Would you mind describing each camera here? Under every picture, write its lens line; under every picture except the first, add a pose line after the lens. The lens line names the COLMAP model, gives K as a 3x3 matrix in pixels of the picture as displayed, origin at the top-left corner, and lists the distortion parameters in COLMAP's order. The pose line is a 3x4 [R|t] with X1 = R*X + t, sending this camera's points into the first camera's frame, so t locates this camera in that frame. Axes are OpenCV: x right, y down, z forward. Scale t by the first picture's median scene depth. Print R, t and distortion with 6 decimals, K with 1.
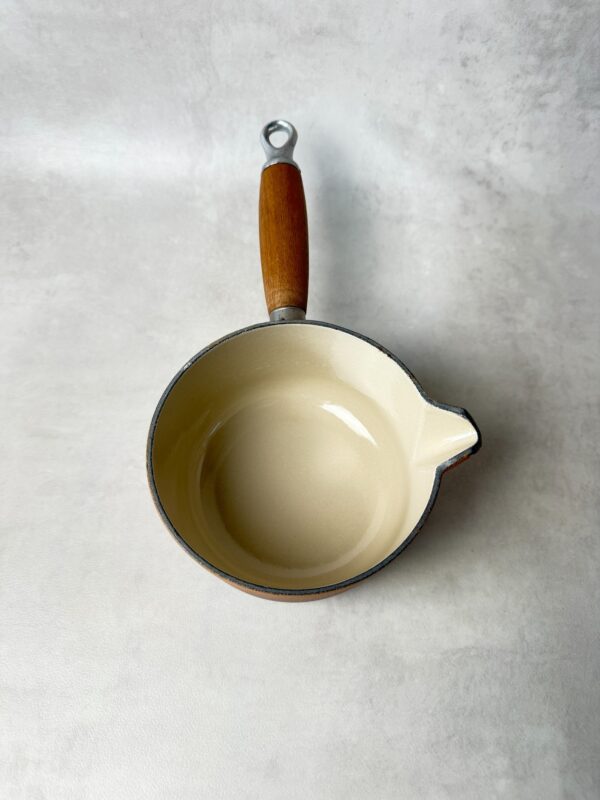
lens RADIAL K [[592.8, 0, 300.0], [0, 592.8, 400.0], [0, 0, 1]] dist [-0.036022, 0.006672]
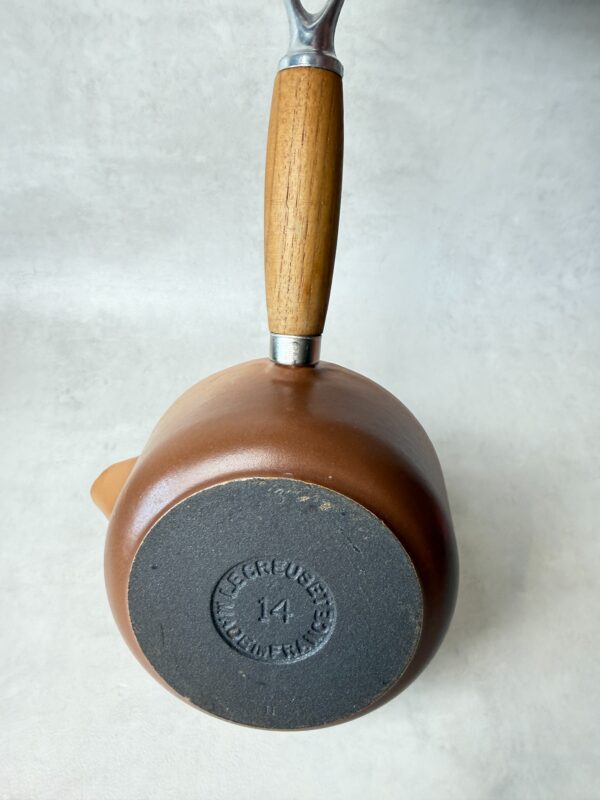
lens RADIAL K [[581.3, 0, 299.2], [0, 581.3, 357.4], [0, 0, 1]] dist [-0.005161, 0.003915]
pose [[0.996653, -0.041386, 0.070496, -0.212482], [0.057198, 0.969166, -0.239680, -0.093904], [-0.058403, 0.242910, 0.968289, 0.126249]]
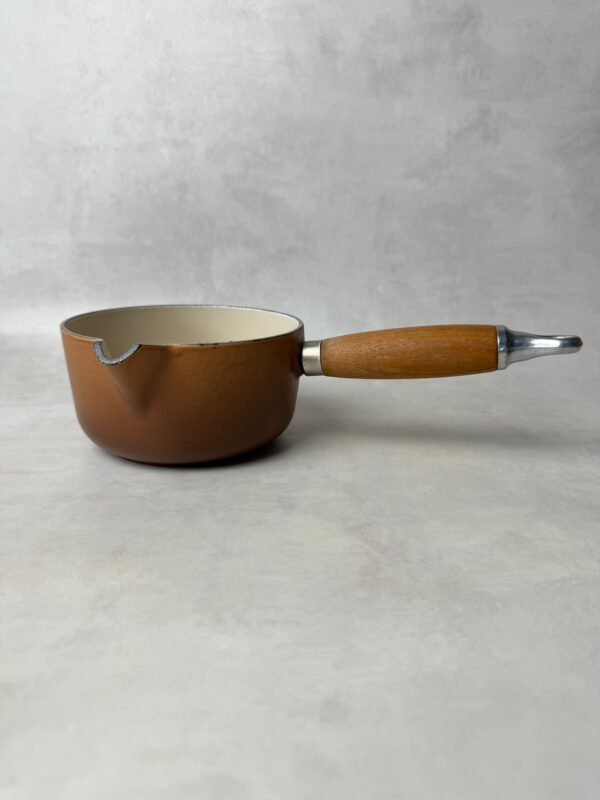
lens RADIAL K [[585.3, 0, 300.0], [0, 585.3, 400.0], [0, 0, 1]] dist [0.068149, -0.200833]
pose [[0.993832, -0.027131, 0.107525, -0.100245], [0.096891, 0.684084, -0.722939, 0.628313], [-0.053942, 0.728898, 0.682494, 0.279697]]
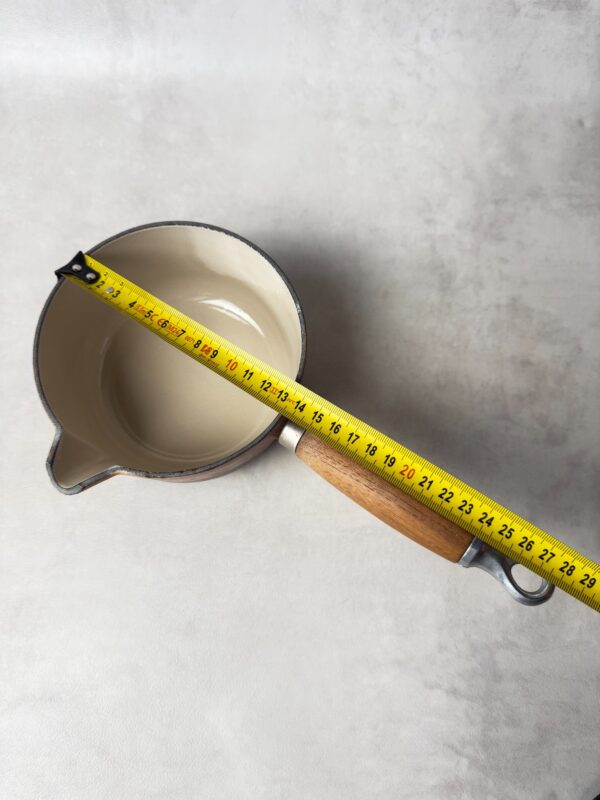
lens RADIAL K [[591.6, 0, 300.0], [0, 591.6, 400.0], [0, 0, 1]] dist [0.002034, -0.045705]
pose [[0.999891, -0.014732, -0.001220, 0.134914], [0.014709, 0.983279, 0.181511, -0.022720], [-0.001474, -0.181509, 0.983388, -0.060361]]
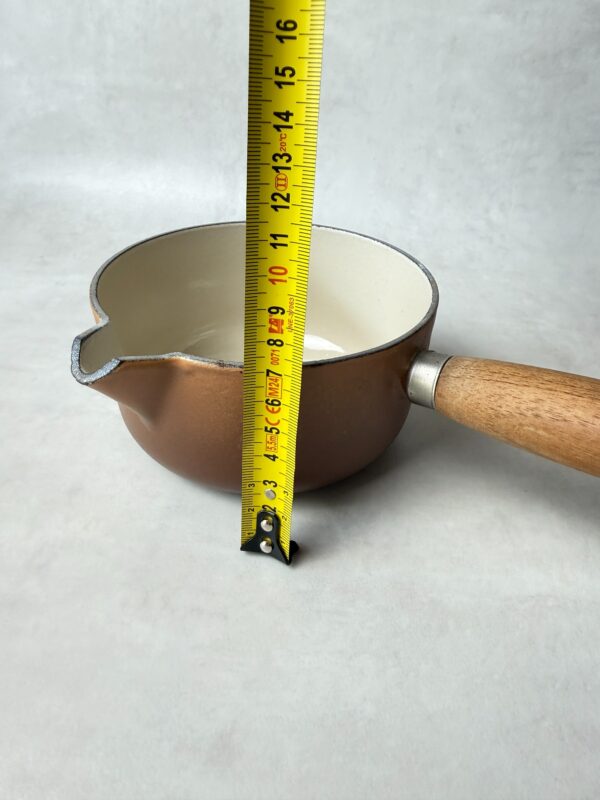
lens RADIAL K [[581.3, 0, 299.2], [0, 581.3, 357.4], [0, 0, 1]] dist [-0.005161, 0.003915]
pose [[0.998376, 0.047077, -0.032088, 0.019343], [-0.056939, 0.843869, -0.533519, 0.453974], [0.001962, 0.534479, 0.845179, 0.251980]]
